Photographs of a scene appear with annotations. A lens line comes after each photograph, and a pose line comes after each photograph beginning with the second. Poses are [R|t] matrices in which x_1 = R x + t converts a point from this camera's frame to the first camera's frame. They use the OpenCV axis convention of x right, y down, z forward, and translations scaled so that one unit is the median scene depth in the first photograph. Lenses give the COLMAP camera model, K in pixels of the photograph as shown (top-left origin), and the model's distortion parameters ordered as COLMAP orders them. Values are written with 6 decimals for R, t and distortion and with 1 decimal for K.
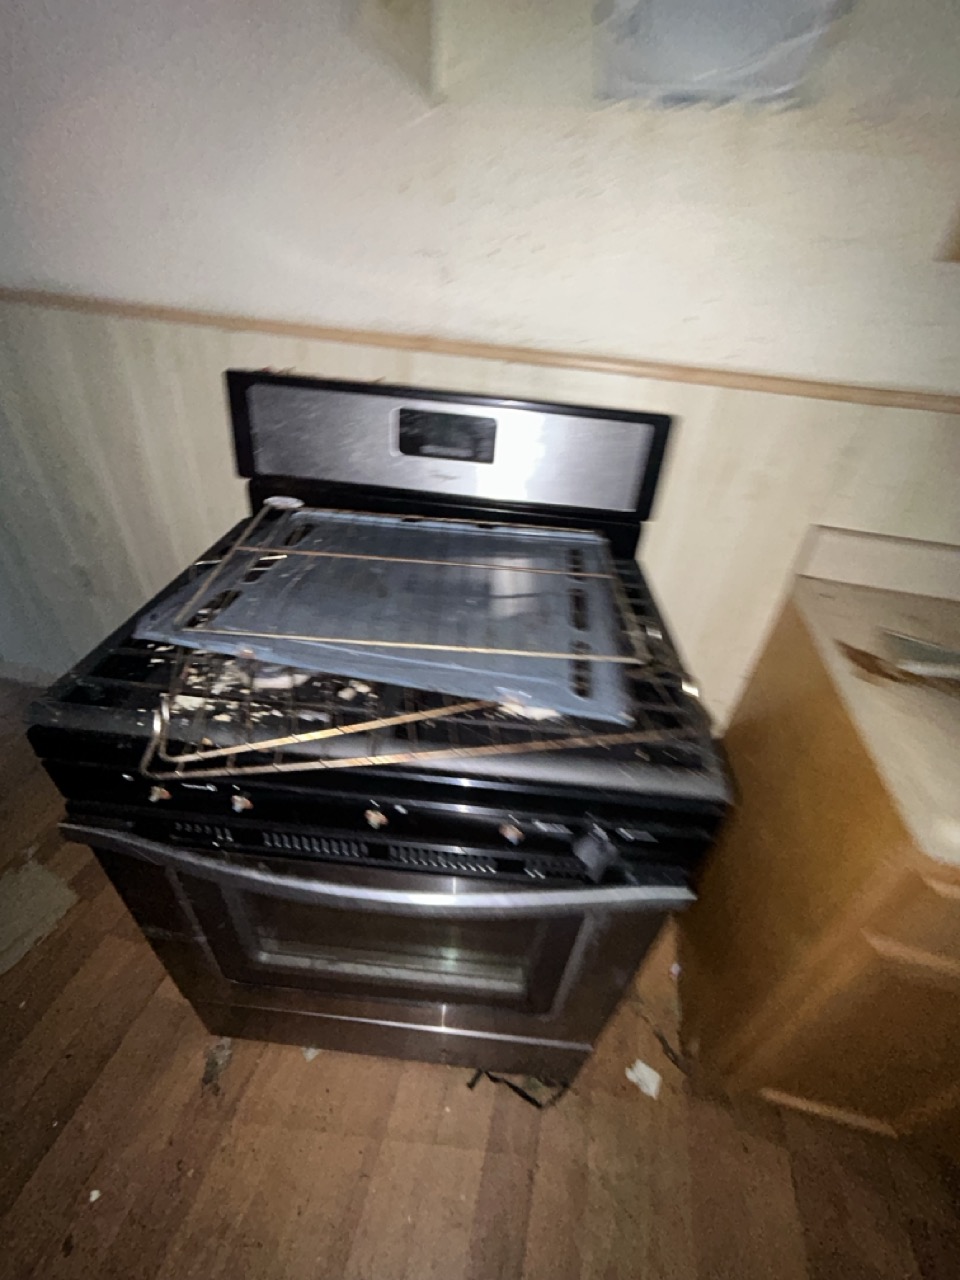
lens RADIAL K [[518.8, 0, 483.2], [0, 518.8, 642.2], [0, 0, 1]] dist [-0.007107, 0.001693]
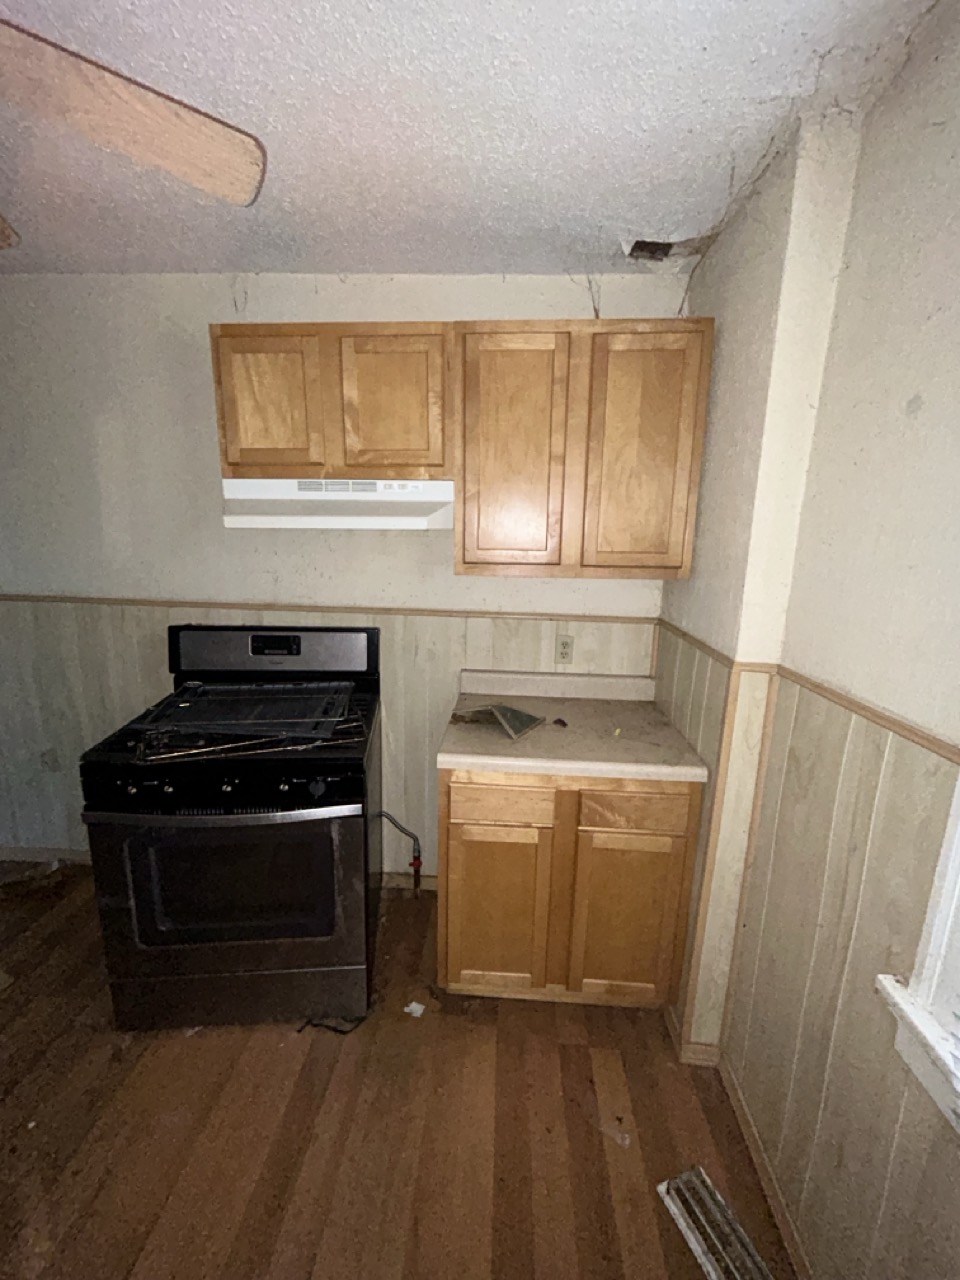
lens RADIAL K [[518.8, 0, 479.3], [0, 518.8, 642.7], [0, 0, 1]] dist [-0.007107, 0.001693]
pose [[0.982225, -0.084422, 0.167652, 0.380853], [0.142291, 0.917391, -0.371681, 0.489569], [-0.122425, 0.388930, 0.913097, -1.029371]]
